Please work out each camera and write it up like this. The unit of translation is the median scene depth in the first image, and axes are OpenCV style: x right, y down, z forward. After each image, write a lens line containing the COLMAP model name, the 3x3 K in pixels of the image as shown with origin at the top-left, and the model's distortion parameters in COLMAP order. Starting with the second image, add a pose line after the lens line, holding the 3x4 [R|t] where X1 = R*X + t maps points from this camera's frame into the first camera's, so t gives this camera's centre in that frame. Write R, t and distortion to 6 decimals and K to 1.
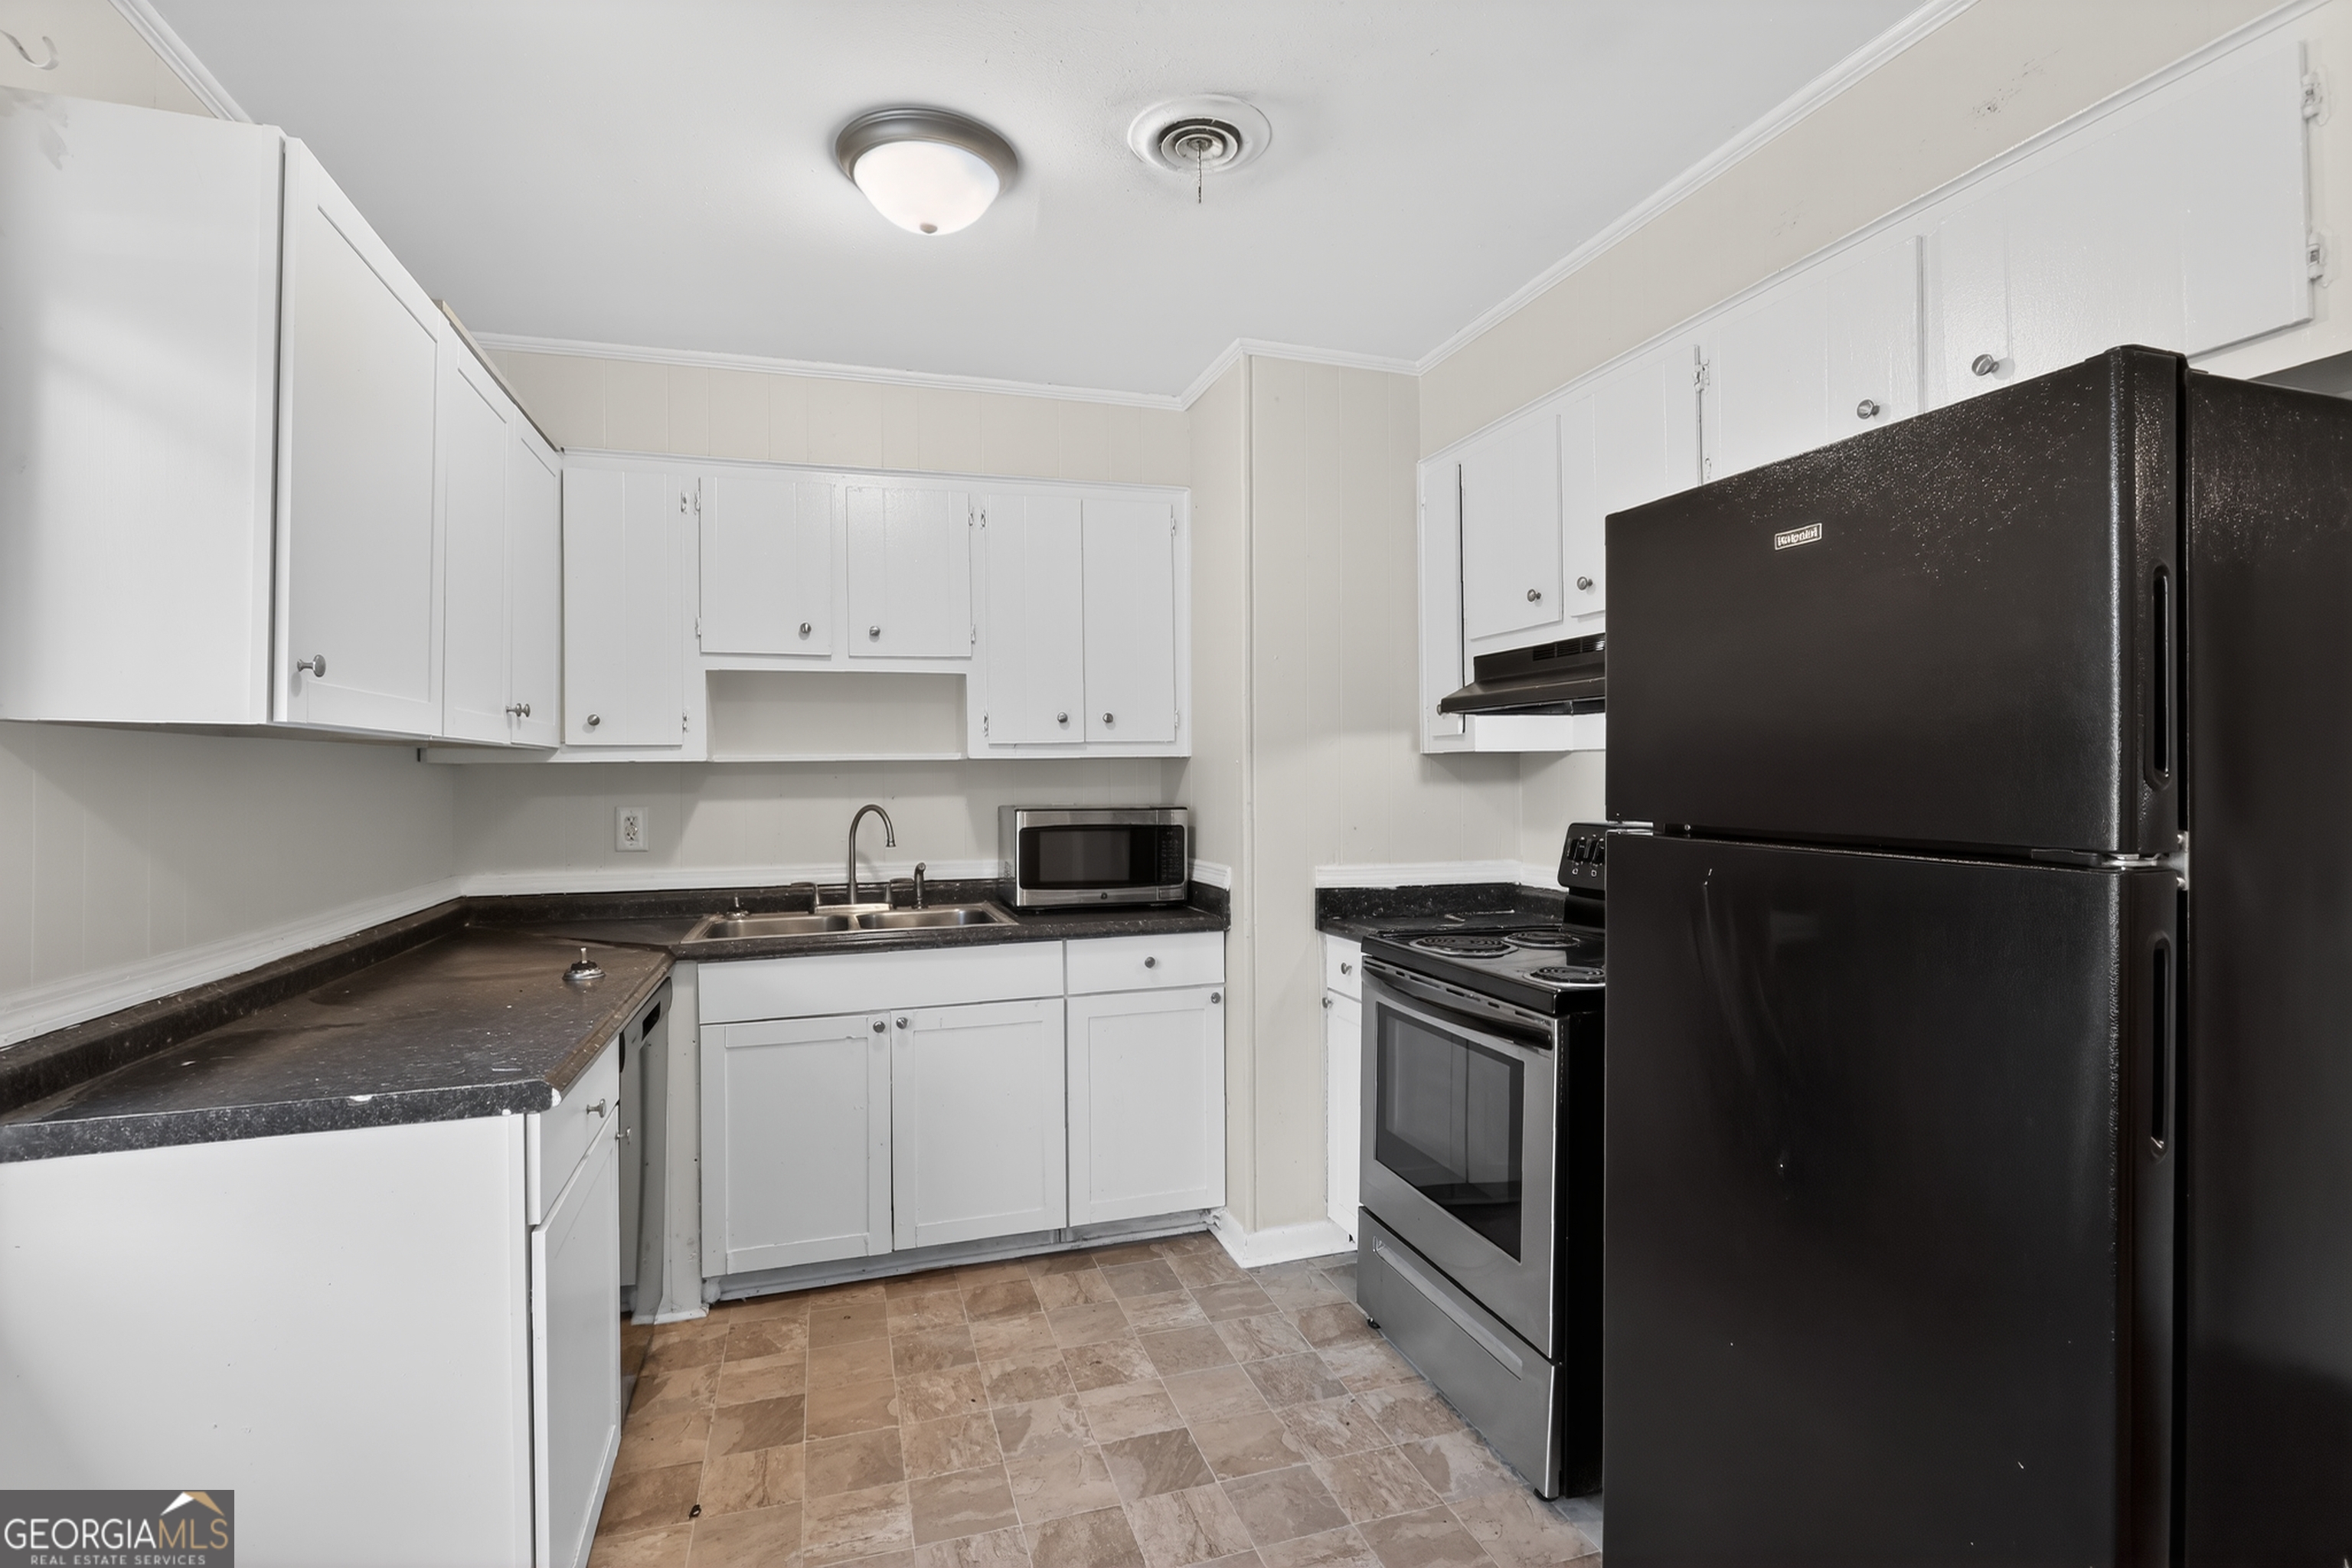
lens RADIAL K [[1075.5, 0, 1191.8], [0, 1075.5, 771.4], [0, 0, 1]] dist [-0.008782, -0.000343]
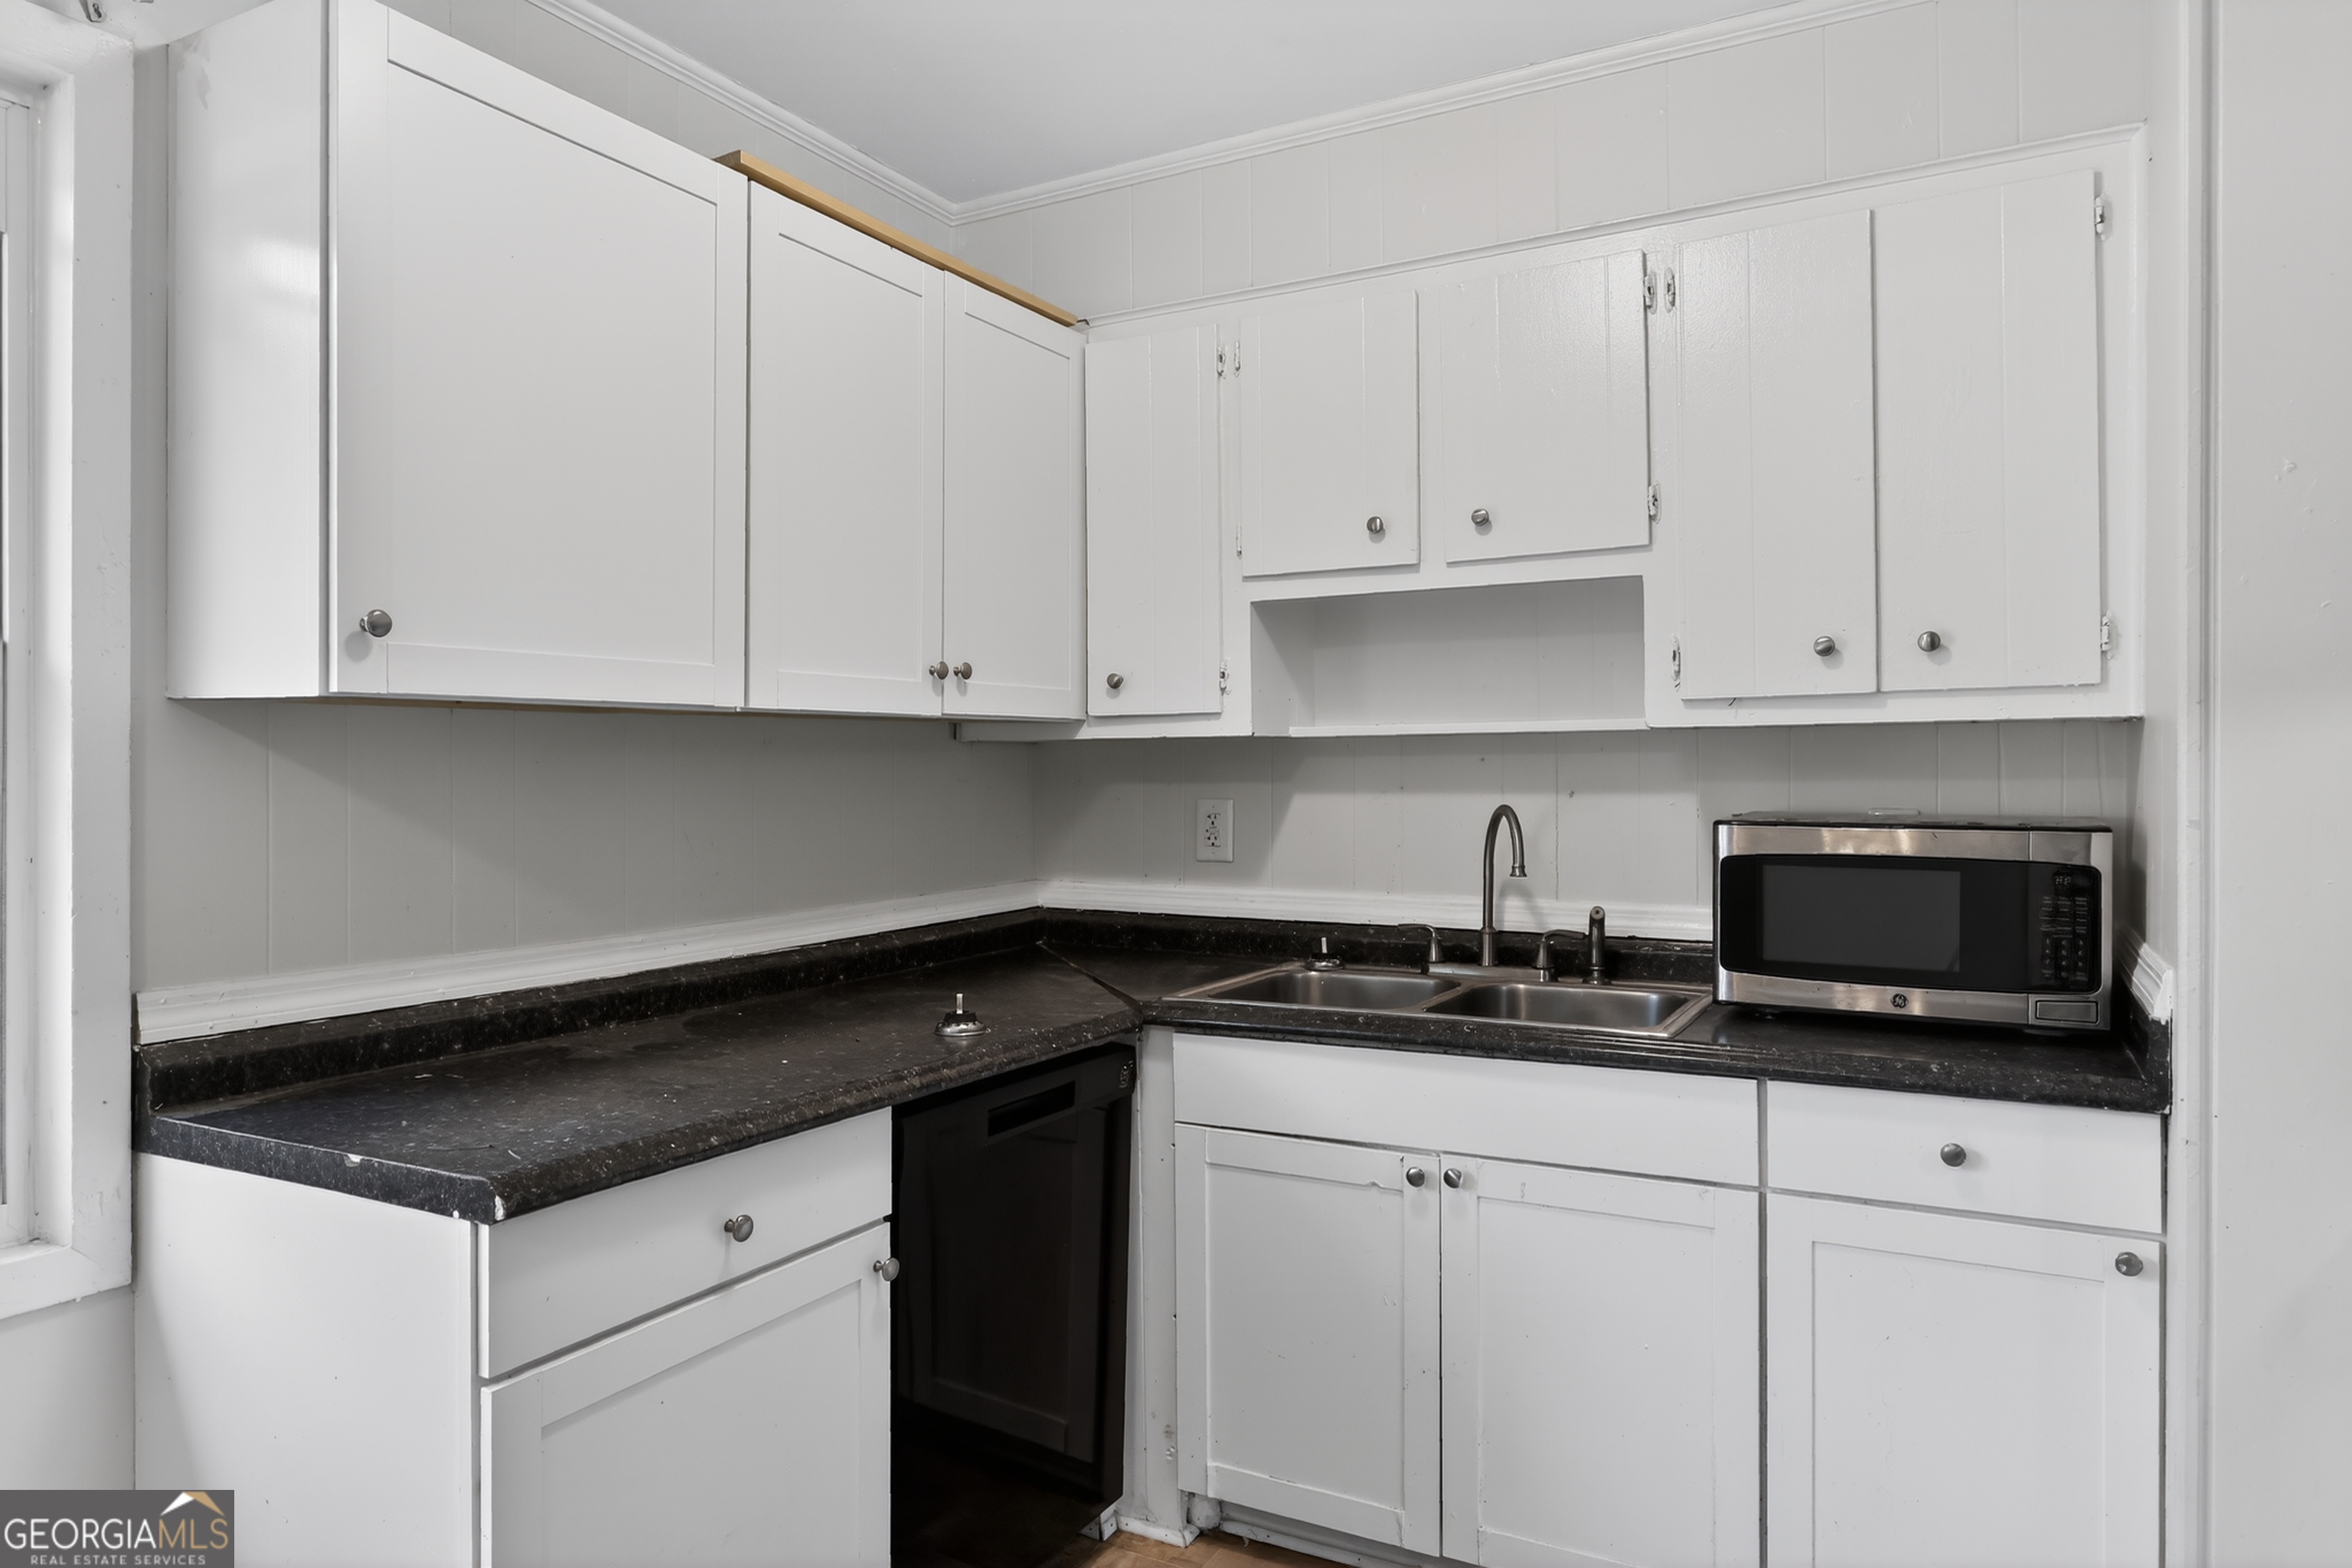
lens RADIAL K [[1486.4, 0, 1177.4], [0, 1486.4, 772.6], [0, 0, 1]] dist [-0.018896, 0.014862]
pose [[0.679064, 0.008926, -0.734025, 0.200627], [0.002120, 0.999898, 0.014121, 0.000473], [0.734076, -0.011145, 0.678976, 0.307800]]
